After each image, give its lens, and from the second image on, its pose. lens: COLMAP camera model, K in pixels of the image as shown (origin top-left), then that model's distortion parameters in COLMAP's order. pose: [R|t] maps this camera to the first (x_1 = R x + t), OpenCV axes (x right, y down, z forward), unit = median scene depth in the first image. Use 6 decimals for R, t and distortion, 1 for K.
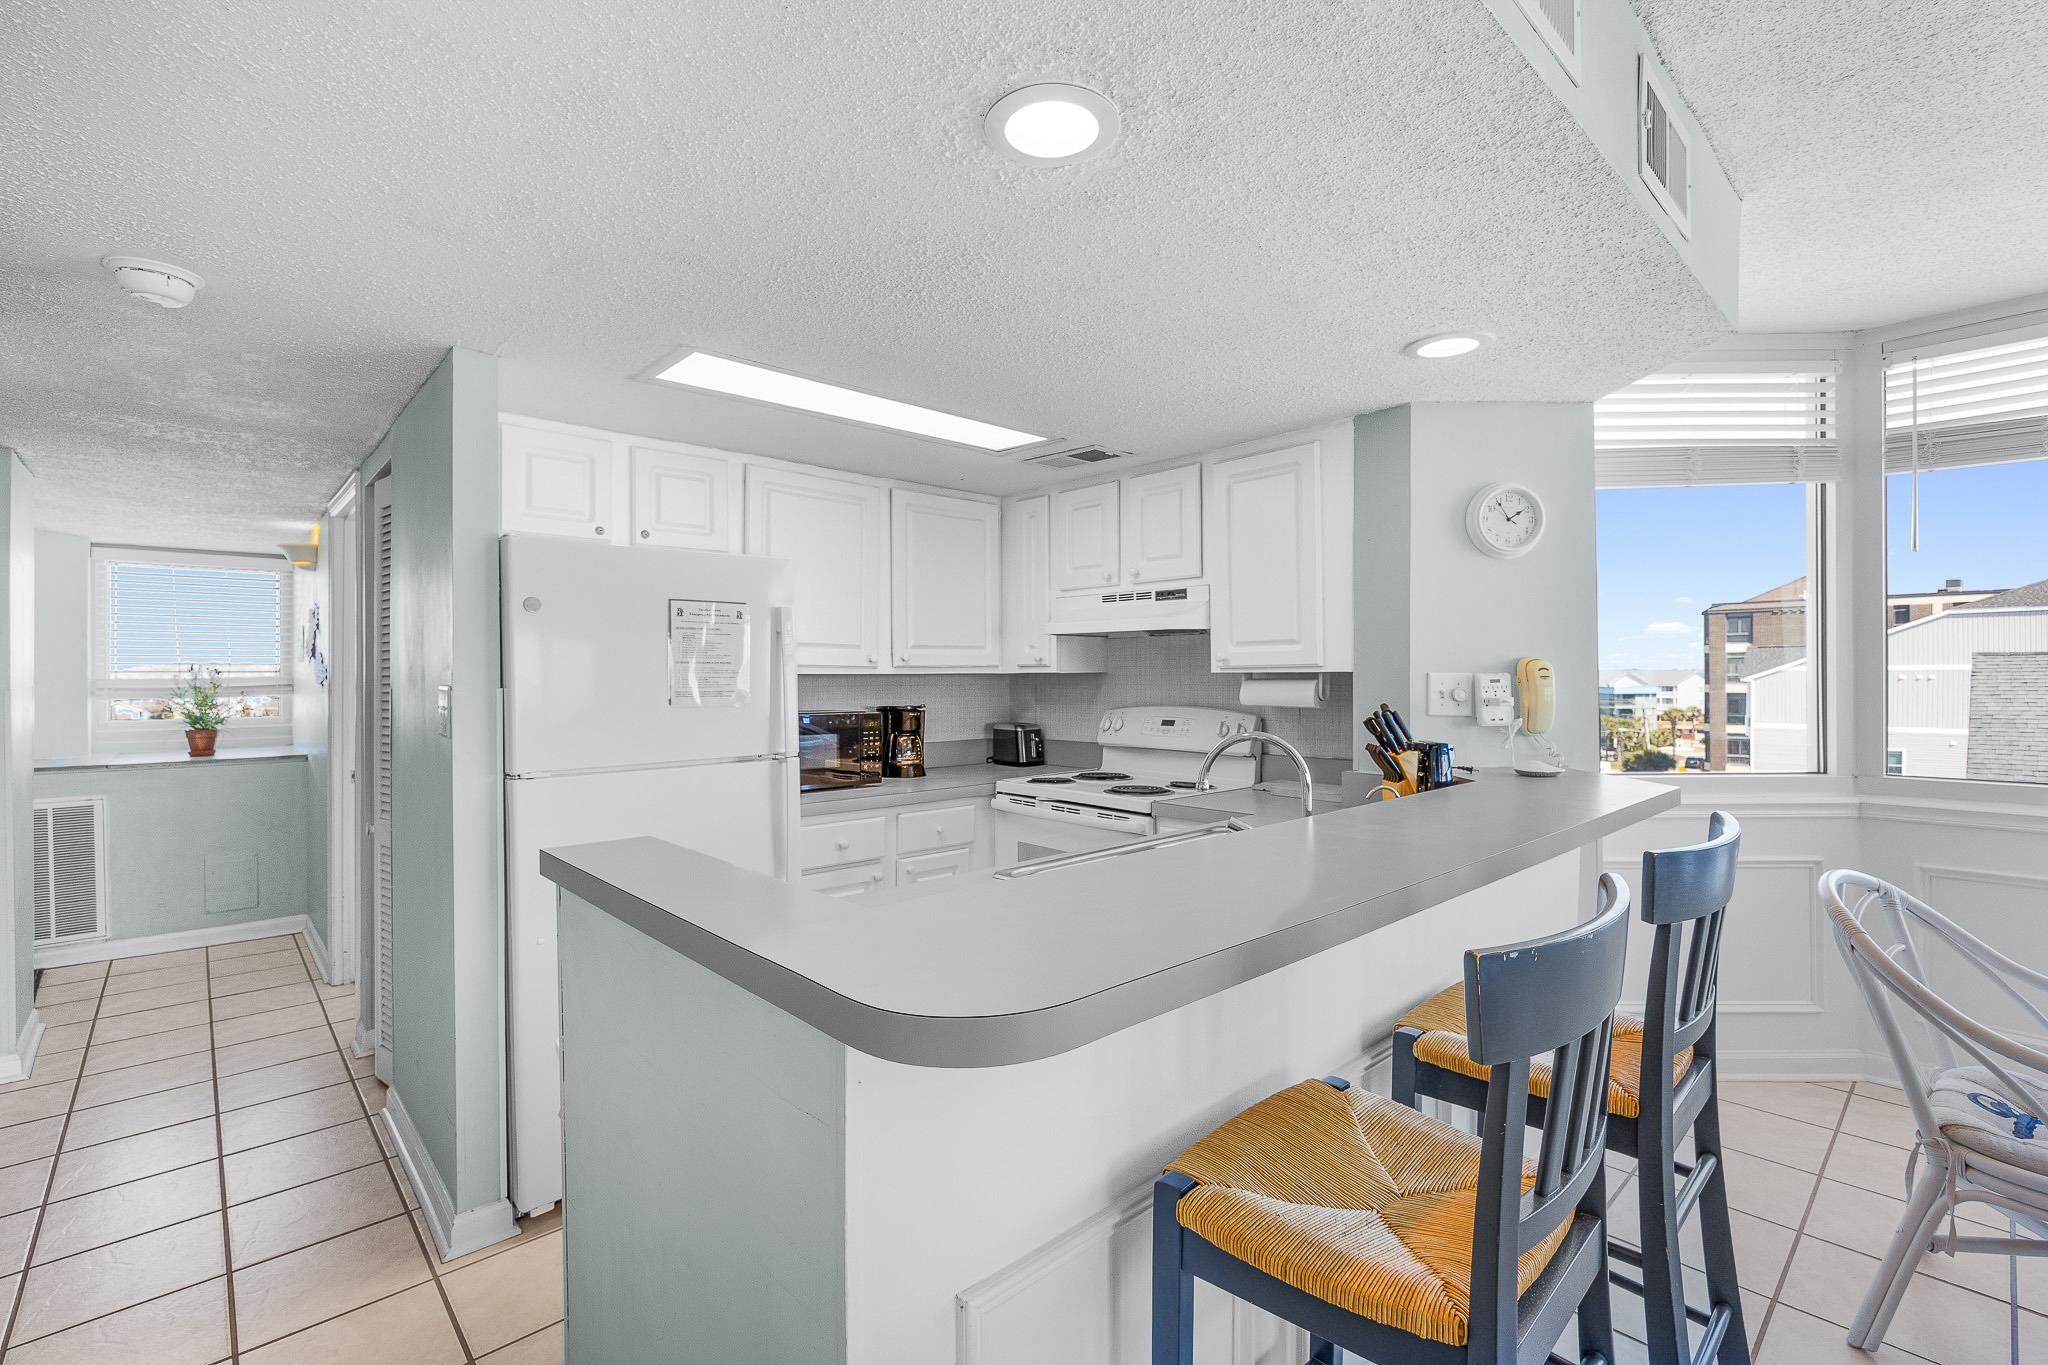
lens RADIAL K [[915.5, 0, 1024.2], [0, 915.5, 675.3], [0, 0, 1]] dist [-0.008353, -0.001247]
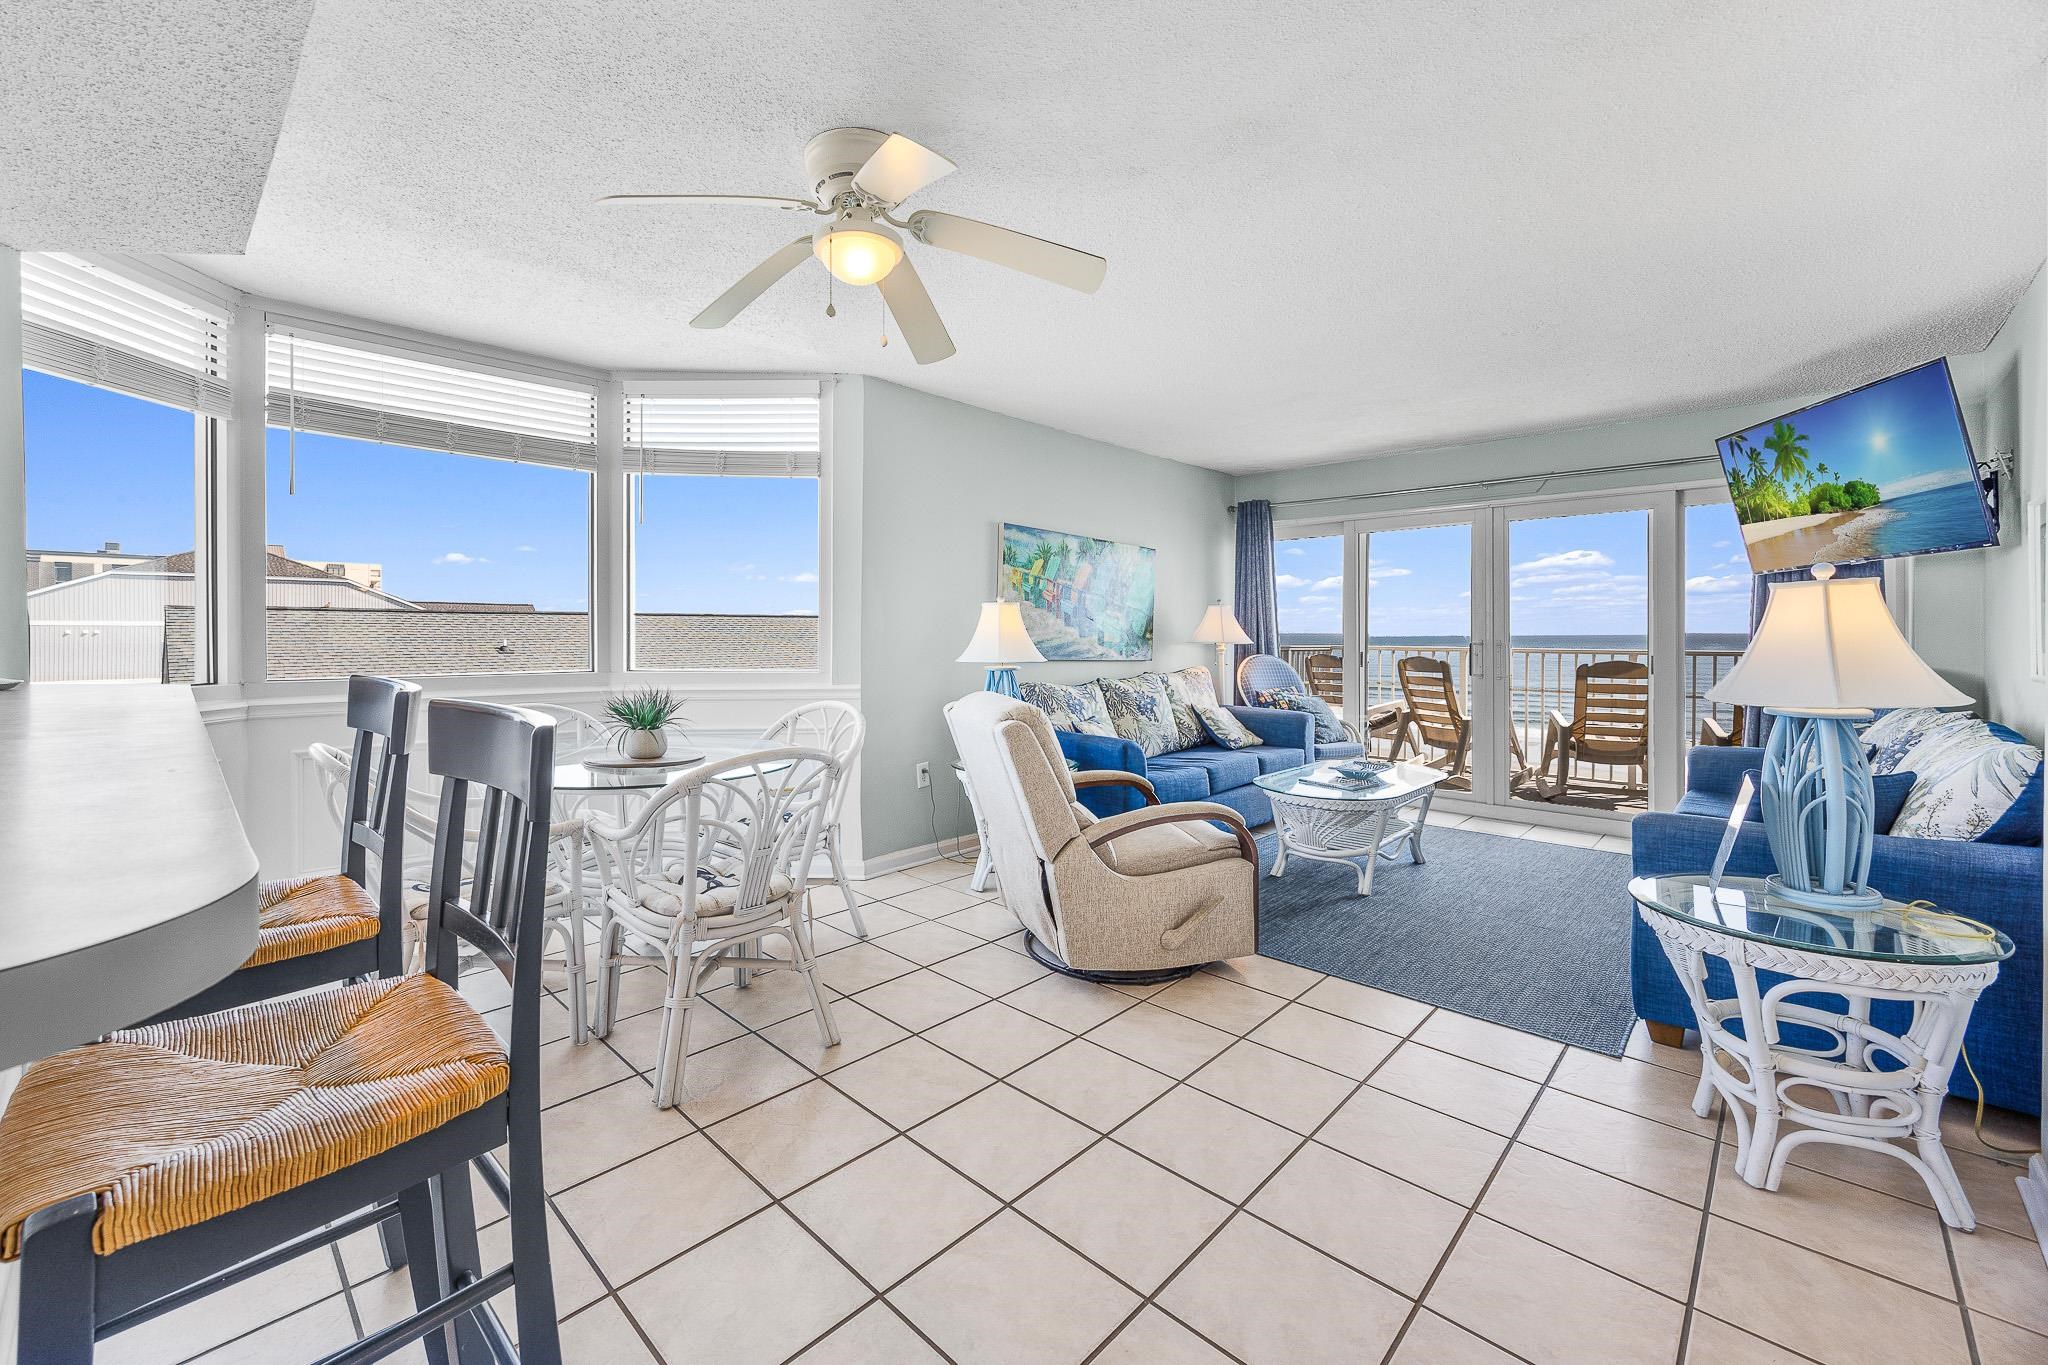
lens RADIAL K [[831.0, 0, 961.3], [0, 831.0, 637.9], [0, 0, 1]] dist [0.000551, -0.000773]
pose [[-0.028307, -0.003132, 0.999594, -0.149899], [-0.003729, 0.999988, 0.003027, 0.047658], [-0.999592, -0.003642, -0.028319, 0.127797]]
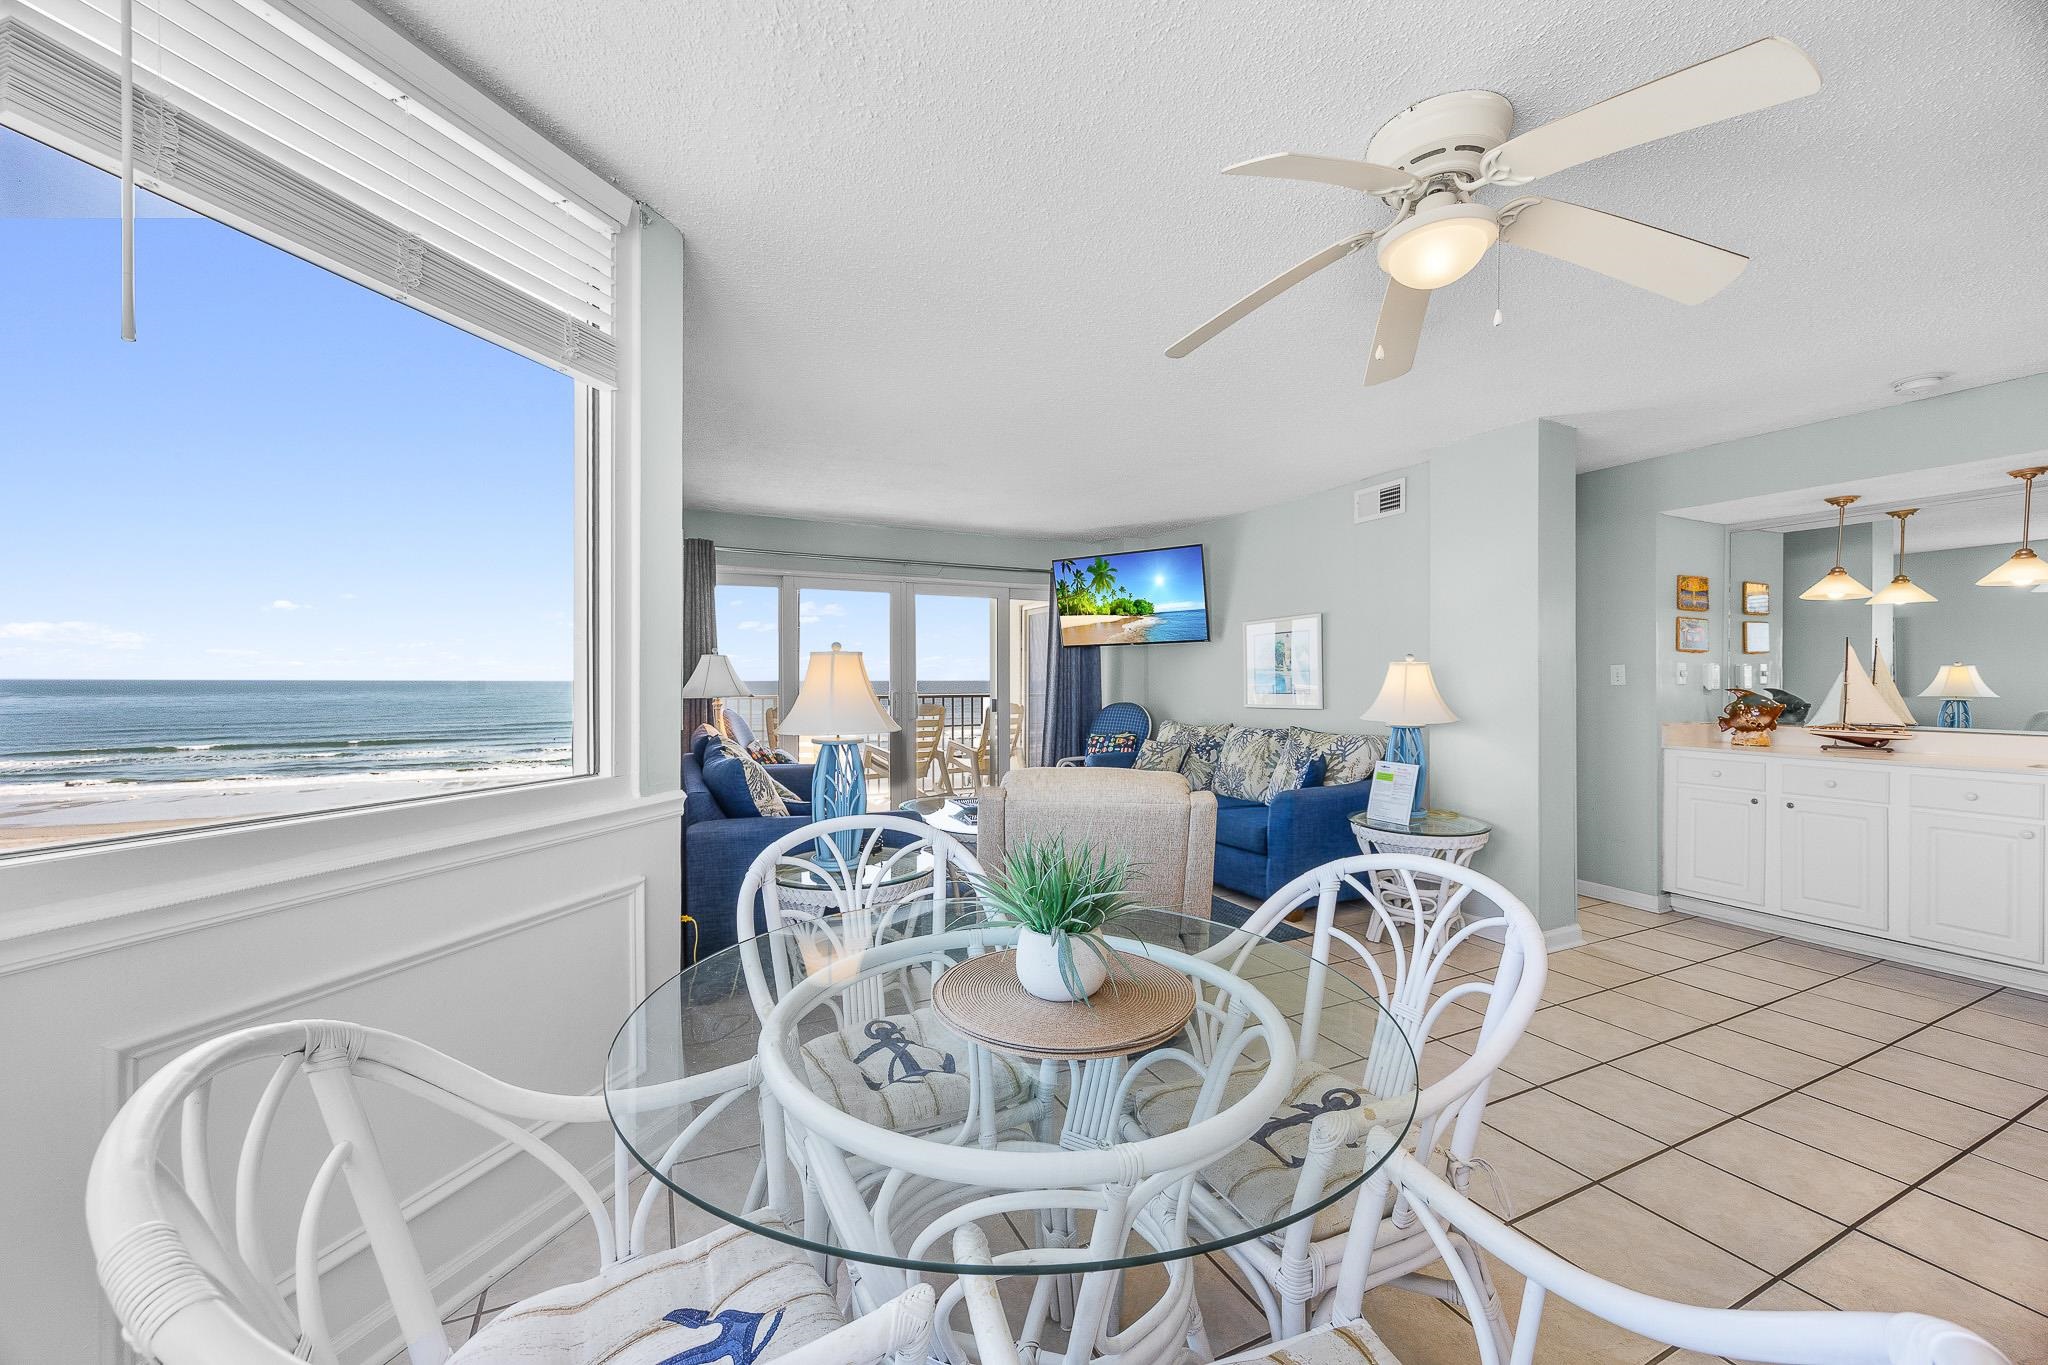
lens RADIAL K [[792.2, 0, 1025.7], [0, 792.2, 686.2], [0, 0, 1]] dist [-0.002343, -0.000717]
pose [[-0.957470, -0.000708, 0.288532, 0.680787], [0.000918, 0.999984, 0.005501, 0.033688], [-0.288532, 0.005532, -0.957454, 0.835454]]
